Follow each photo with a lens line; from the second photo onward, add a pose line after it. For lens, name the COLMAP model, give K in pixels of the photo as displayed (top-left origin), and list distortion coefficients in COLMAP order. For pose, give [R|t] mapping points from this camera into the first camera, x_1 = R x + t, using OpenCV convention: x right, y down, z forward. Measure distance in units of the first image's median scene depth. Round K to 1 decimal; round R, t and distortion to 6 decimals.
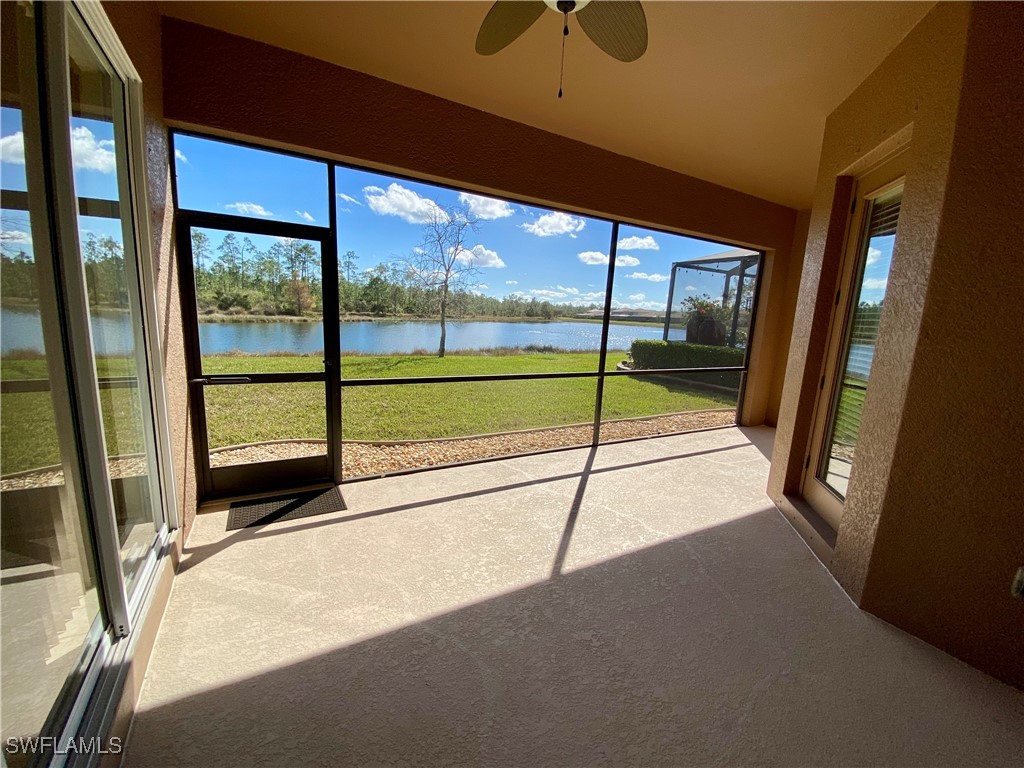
lens RADIAL K [[419.7, 0, 511.2], [0, 419.7, 387.0], [0, 0, 1]] dist [0.027728, -0.026495]
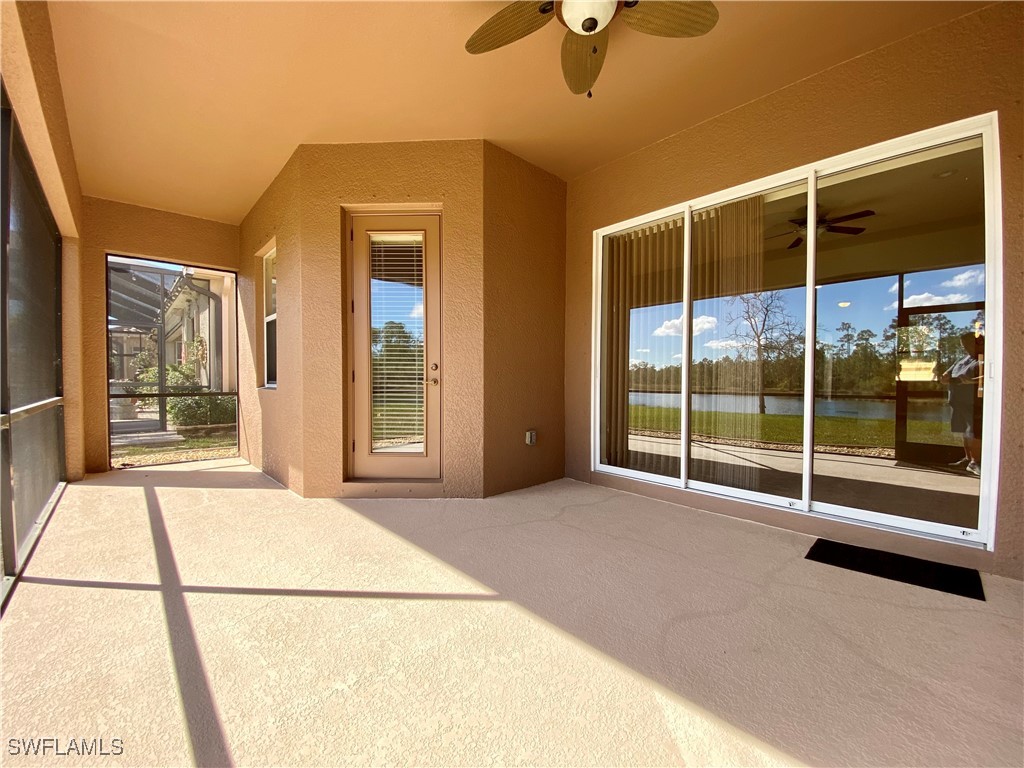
lens RADIAL K [[419.7, 0, 511.2], [0, 419.7, 387.0], [0, 0, 1]] dist [0.027728, -0.026495]
pose [[-0.238844, -0.076460, 0.968043, -0.514684], [0.154213, 0.981257, 0.115553, -0.047936], [-0.958734, 0.176884, -0.222577, 0.819367]]
